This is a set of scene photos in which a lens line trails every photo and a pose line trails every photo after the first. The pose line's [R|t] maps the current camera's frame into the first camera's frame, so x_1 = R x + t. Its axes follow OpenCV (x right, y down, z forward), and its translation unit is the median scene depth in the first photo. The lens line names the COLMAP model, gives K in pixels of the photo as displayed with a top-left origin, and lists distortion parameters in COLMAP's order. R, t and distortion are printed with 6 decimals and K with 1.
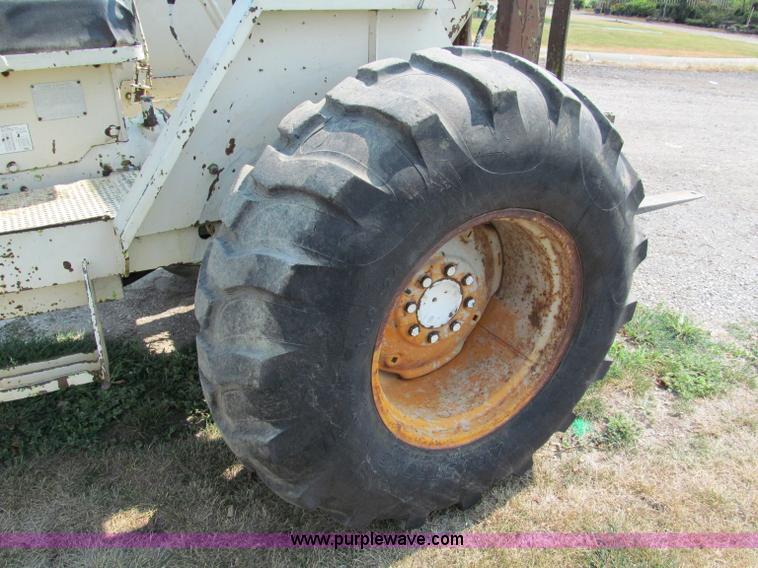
lens RADIAL K [[626.2, 0, 379.0], [0, 626.2, 284.0], [0, 0, 1]] dist [-0.071306, 0.008067]
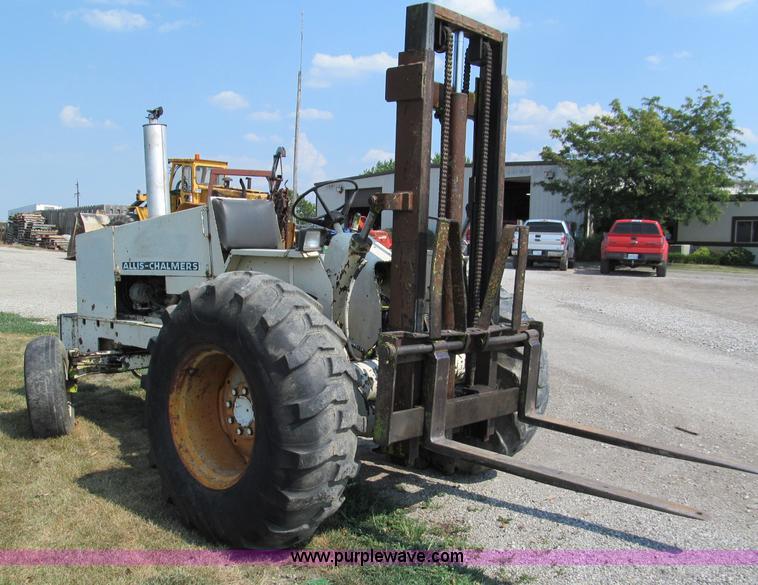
lens RADIAL K [[779.7, 0, 337.3], [0, 779.7, 294.2], [0, 0, 1]] dist [-0.014934, -0.013395]
pose [[0.266546, 0.040351, -0.962977, 2.341933], [-0.457815, 0.884515, -0.089657, -0.189111], [0.848150, 0.464763, 0.254238, 0.546677]]
